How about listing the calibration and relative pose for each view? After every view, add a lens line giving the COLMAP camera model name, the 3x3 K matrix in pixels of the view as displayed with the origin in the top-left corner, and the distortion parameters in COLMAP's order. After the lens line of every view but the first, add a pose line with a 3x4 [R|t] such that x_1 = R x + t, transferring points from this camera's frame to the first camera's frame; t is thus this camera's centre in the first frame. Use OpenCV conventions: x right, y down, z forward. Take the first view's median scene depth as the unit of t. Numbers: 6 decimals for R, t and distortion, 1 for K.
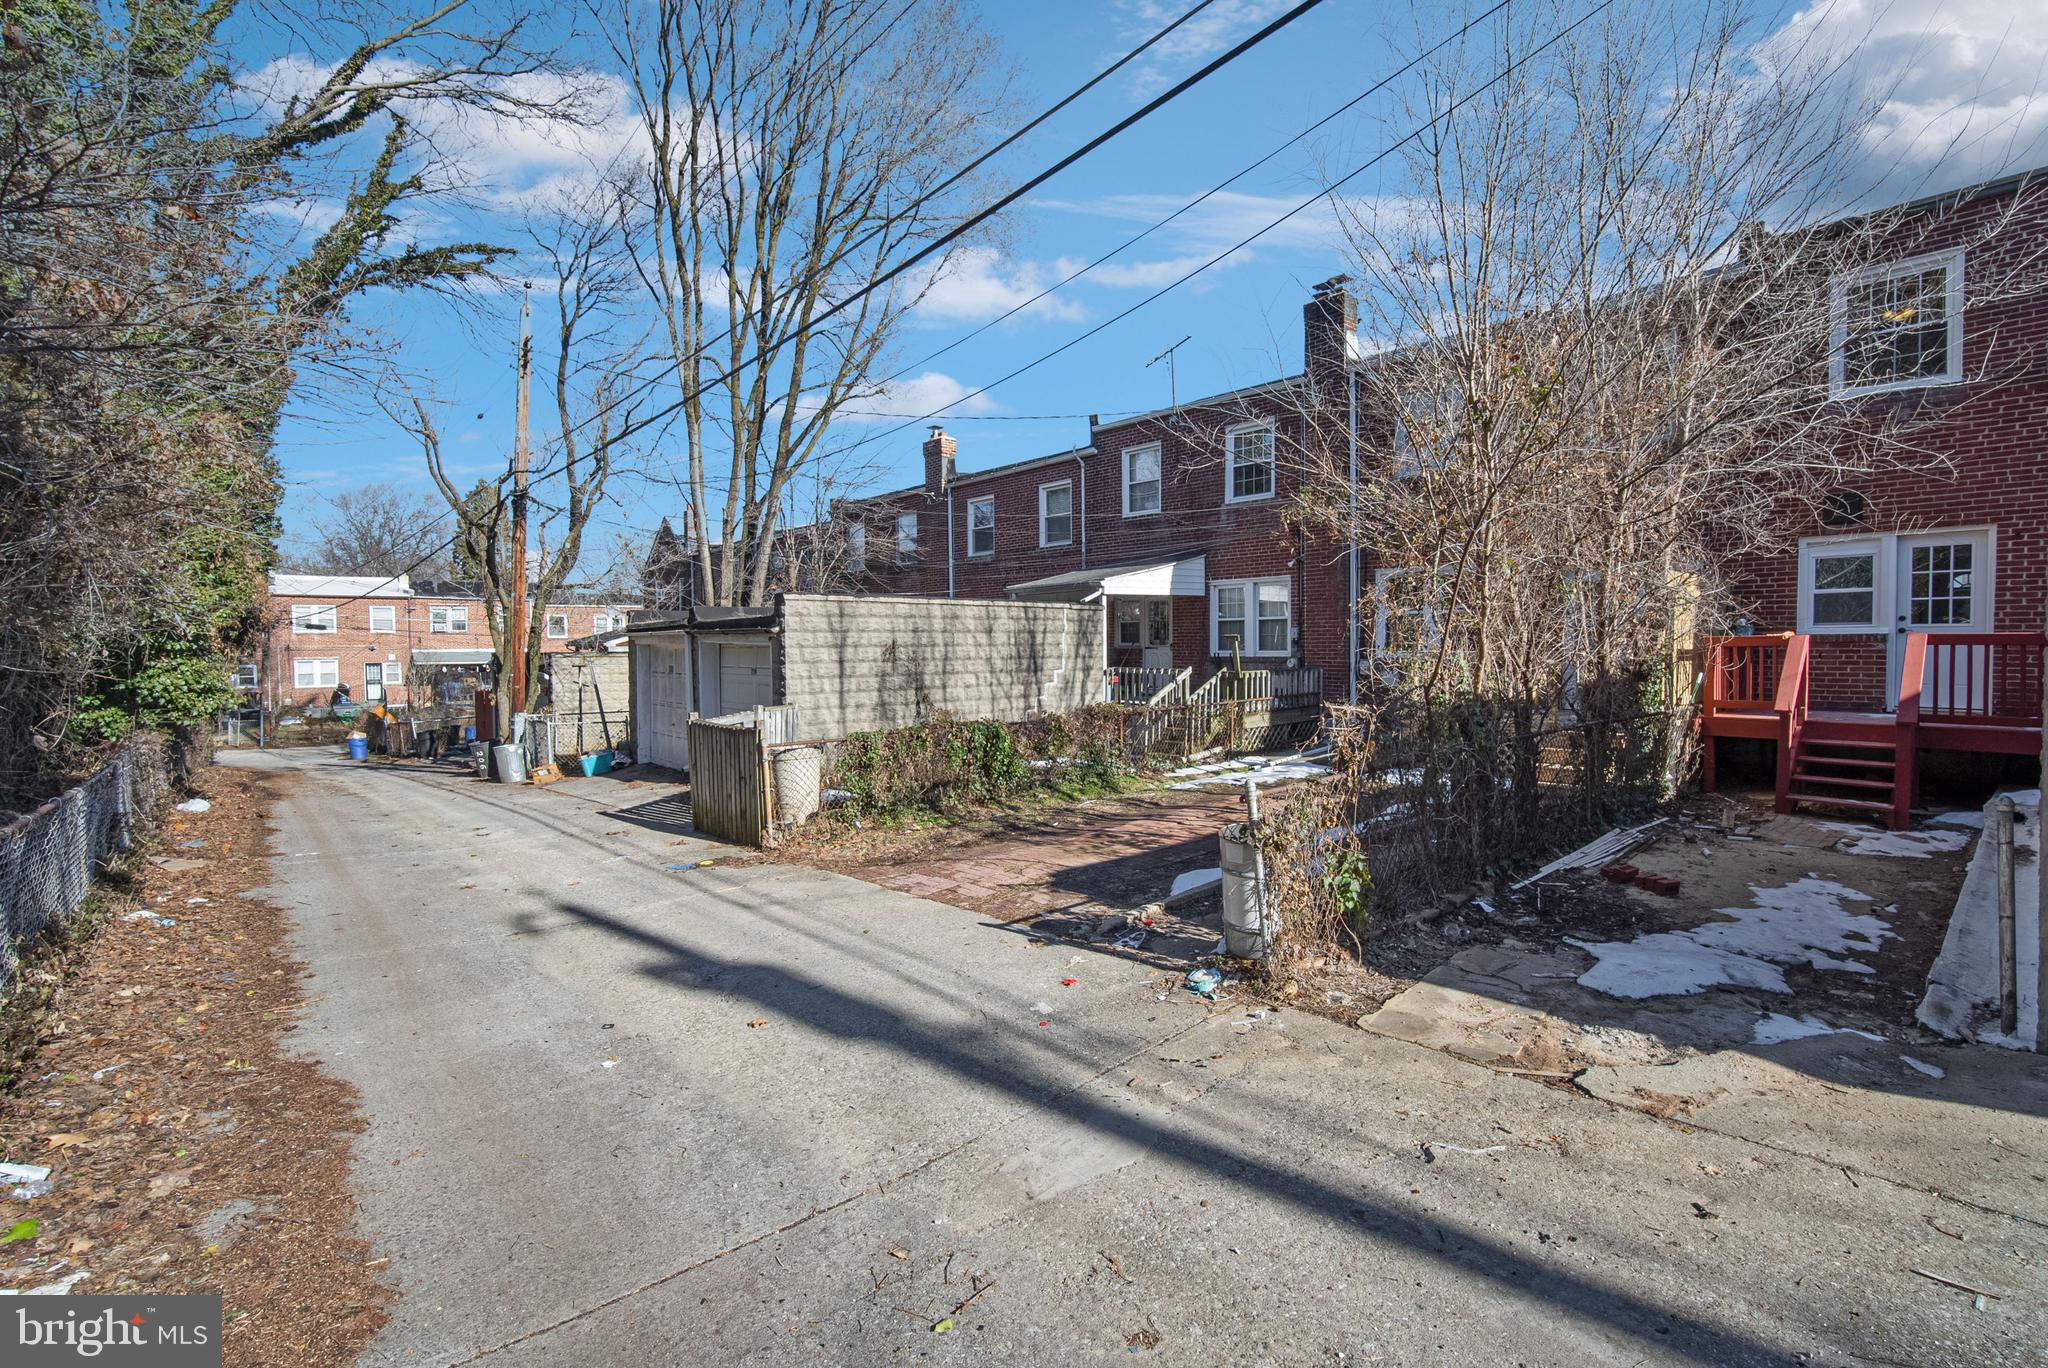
lens RADIAL K [[911.1, 0, 1032.5], [0, 911.1, 669.4], [0, 0, 1]] dist [-0.013184, 0.004031]
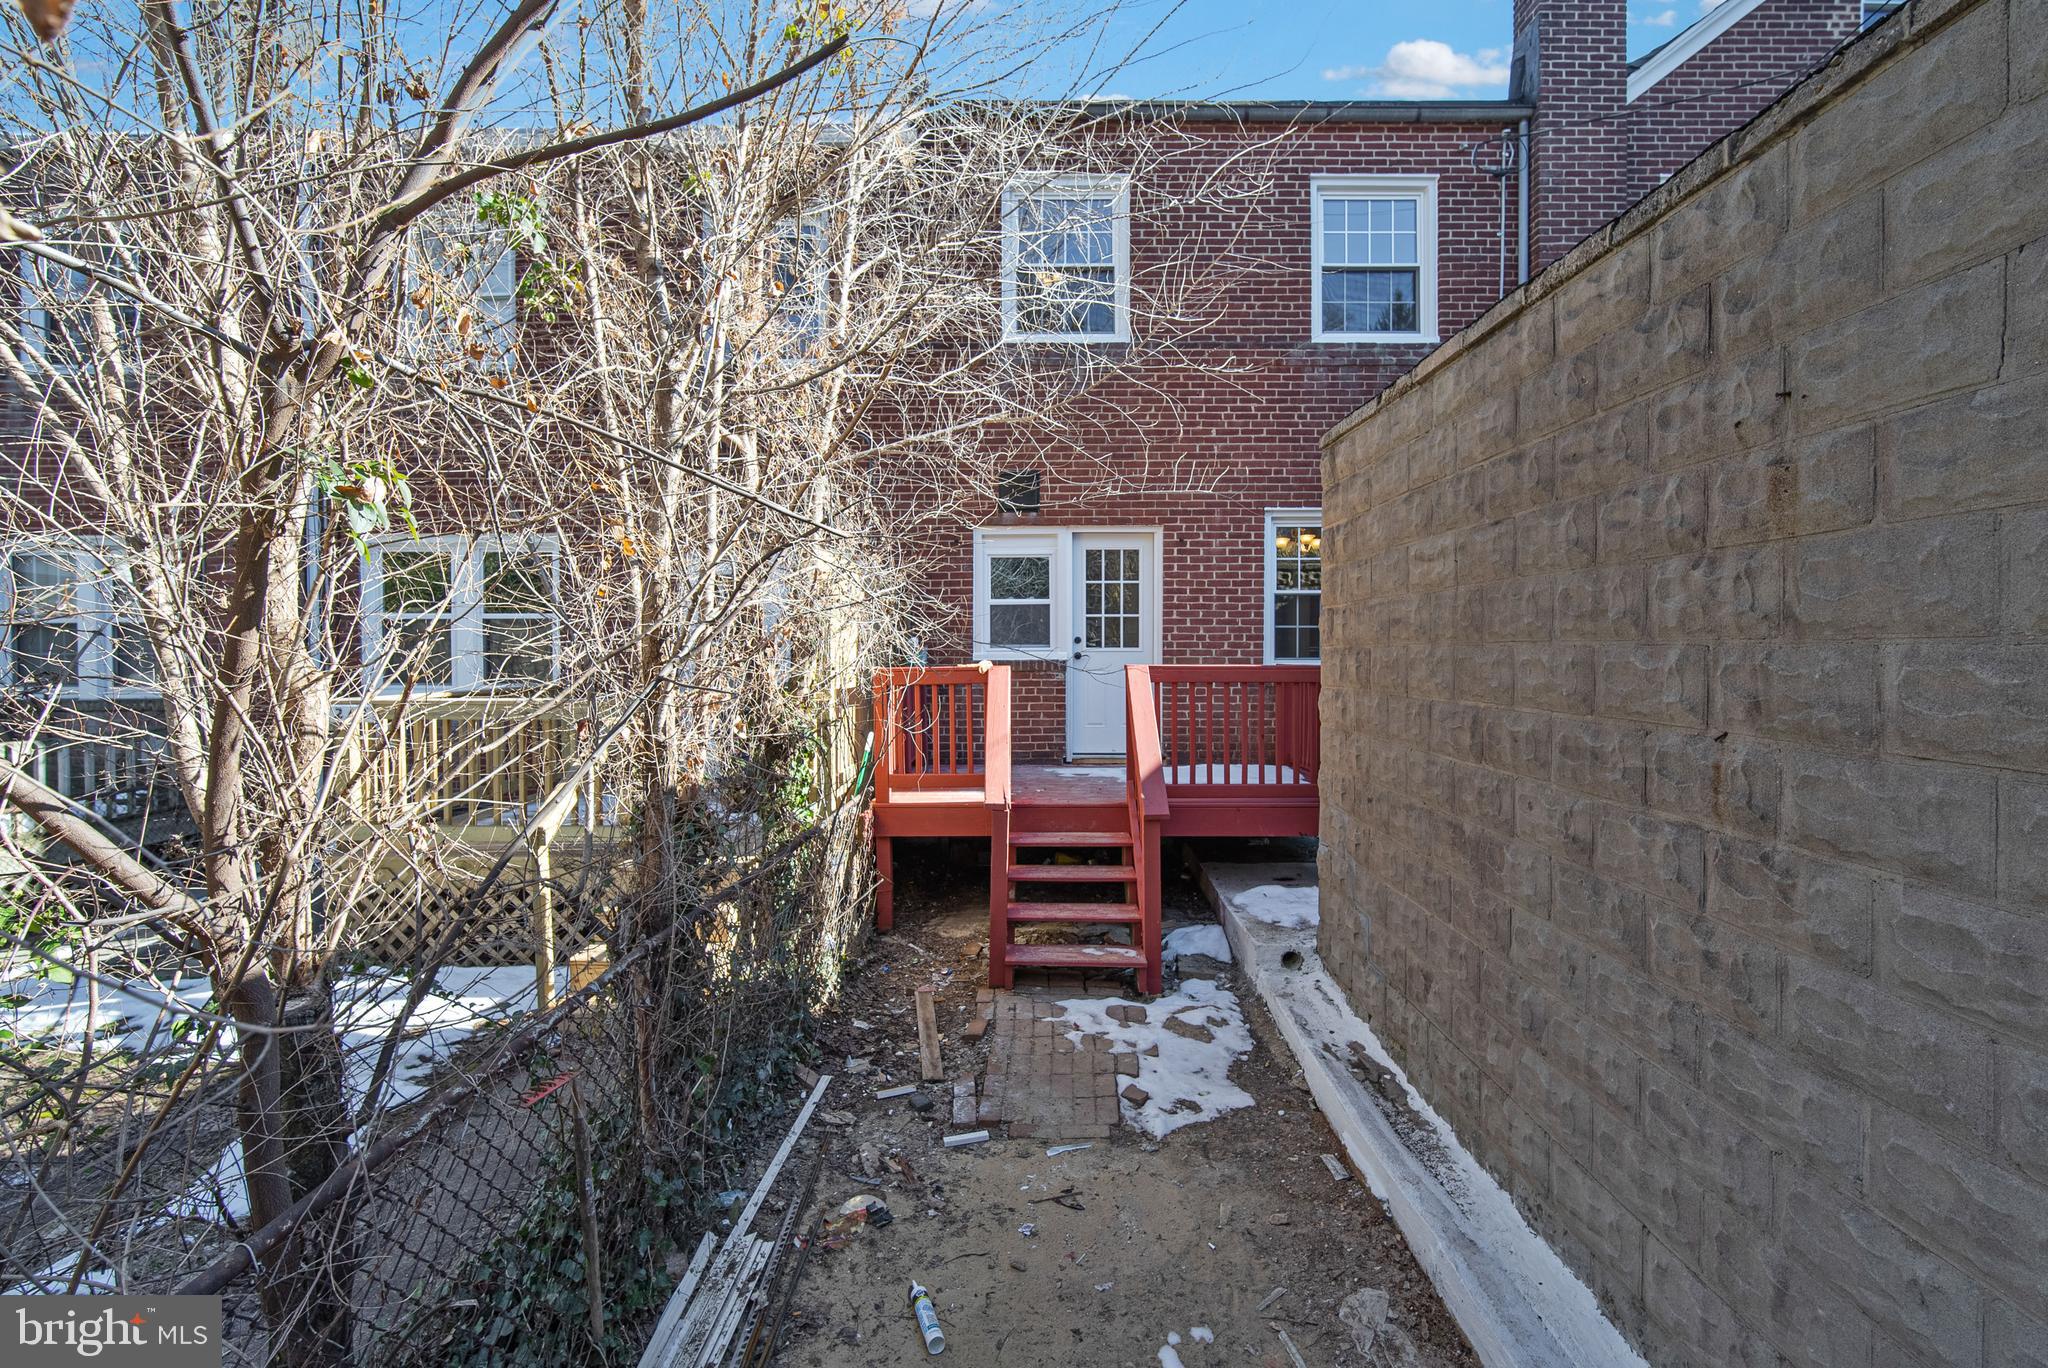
lens RADIAL K [[911.1, 0, 1040.1], [0, 911.1, 663.8], [0, 0, 1]] dist [-0.013184, 0.004031]
pose [[0.661022, -0.004731, 0.750352, 0.417019], [0.020973, 0.999706, -0.012172, -0.032196], [-0.750074, 0.023783, 0.660927, 0.595116]]
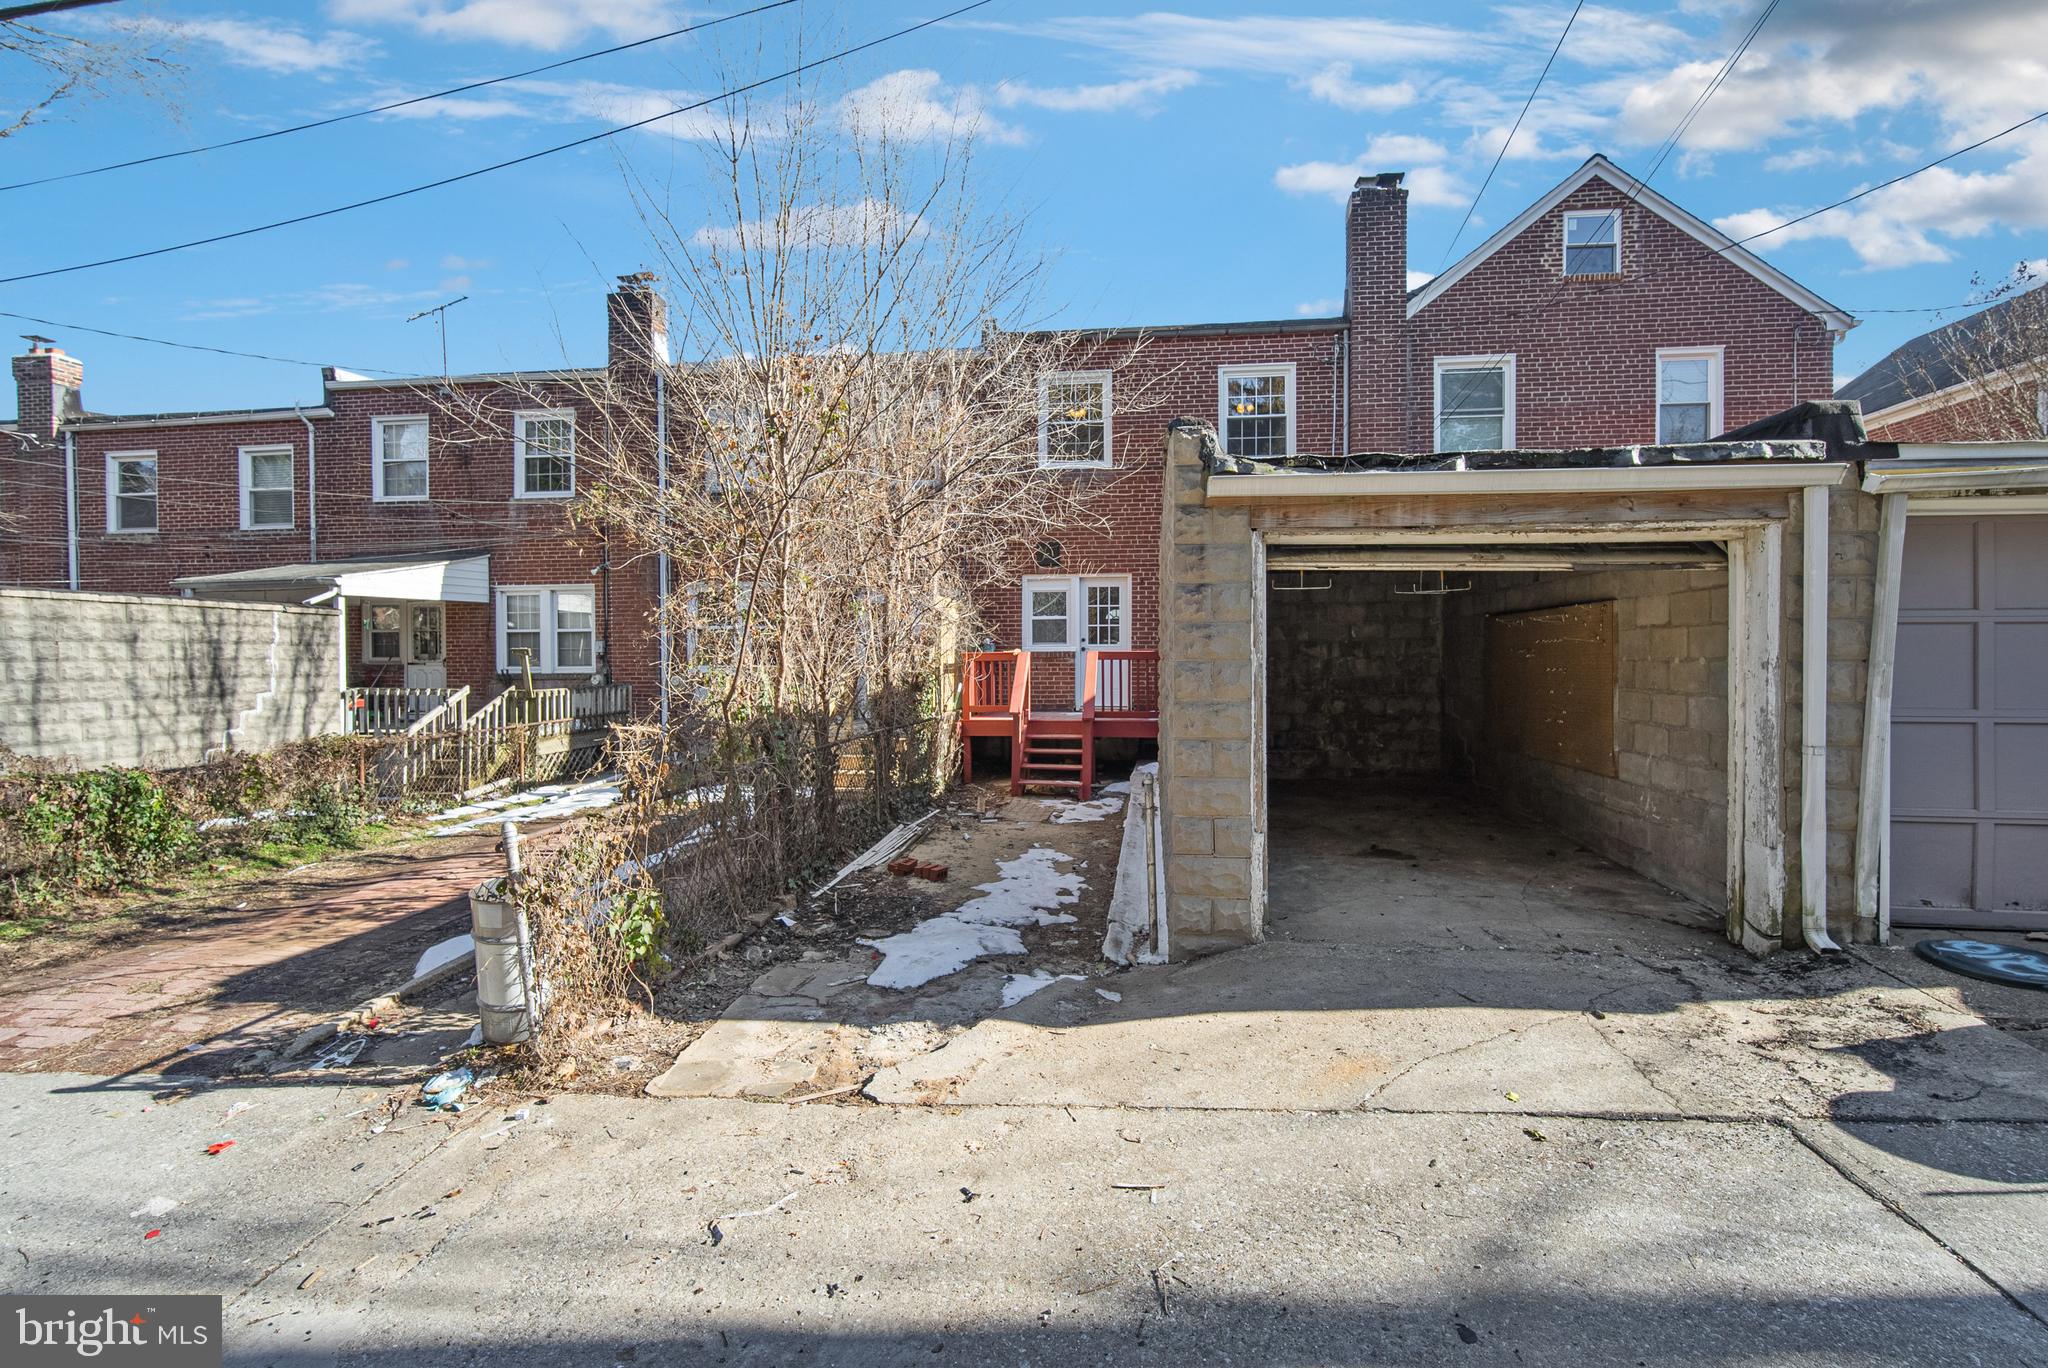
lens RADIAL K [[911.1, 0, 1030.3], [0, 911.1, 670.6], [0, 0, 1]] dist [-0.013184, 0.004031]
pose [[0.757318, -0.006713, 0.653012, 0.033930], [0.017543, 0.999795, -0.010067, 0.000871], [-0.652810, 0.019080, 0.757281, 0.043444]]
